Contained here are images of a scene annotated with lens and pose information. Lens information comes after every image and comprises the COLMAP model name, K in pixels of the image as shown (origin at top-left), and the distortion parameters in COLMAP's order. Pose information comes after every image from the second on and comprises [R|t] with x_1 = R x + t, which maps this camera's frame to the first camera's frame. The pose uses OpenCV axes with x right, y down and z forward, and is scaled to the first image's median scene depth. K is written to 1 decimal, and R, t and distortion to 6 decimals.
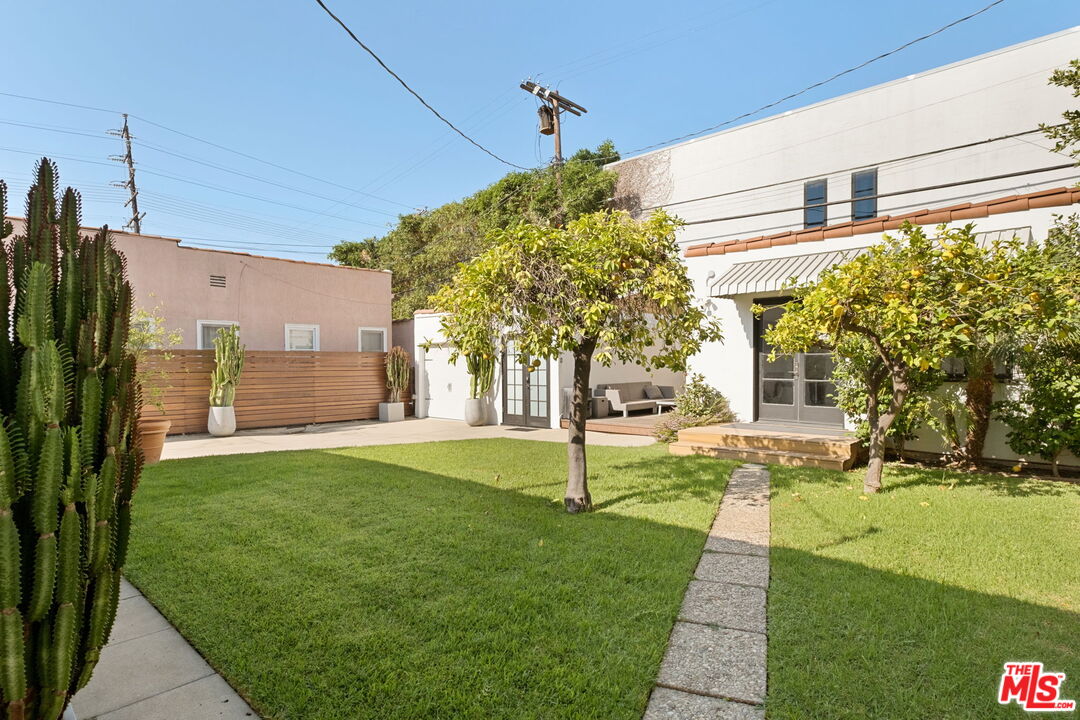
lens RADIAL K [[584.1, 0, 535.4], [0, 584.1, 364.8], [0, 0, 1]] dist [0.004555, 0.002207]
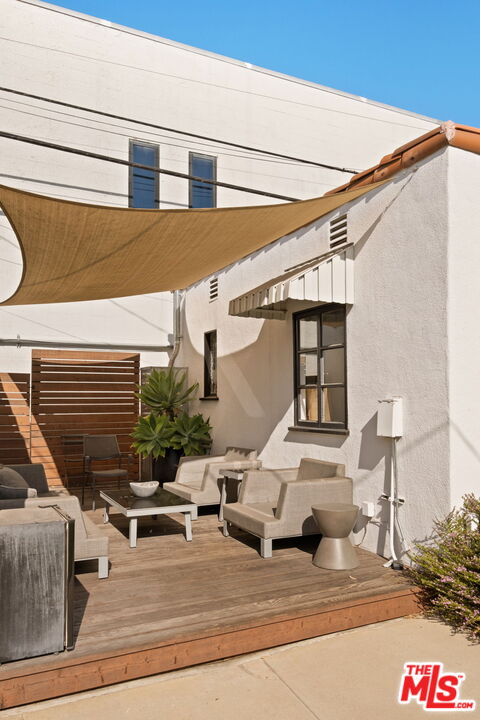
lens RADIAL K [[562.6, 0, 243.1], [0, 562.6, 385.4], [0, 0, 1]] dist [-0.007597, 0.011595]
pose [[0.339688, 0.025720, 0.940186, -0.114036], [0.005787, 0.999550, -0.029434, -0.007774], [-0.940520, 0.015439, 0.339386, 0.780025]]
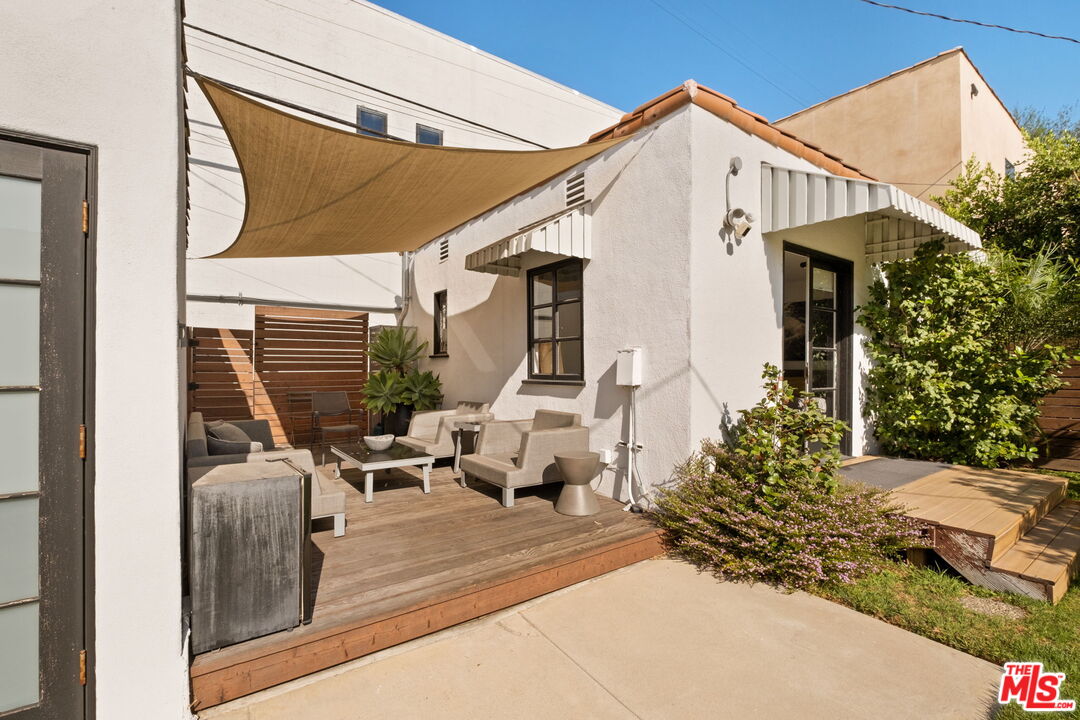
lens RADIAL K [[490.9, 0, 537.6], [0, 490.9, 363.5], [0, 0, 1]] dist [-0.014036, 0.000942]
pose [[0.178933, 0.010353, 0.983807, -0.077084], [0.003510, 0.999932, -0.011161, 0.002916], [-0.983855, 0.005450, 0.178884, 0.812912]]
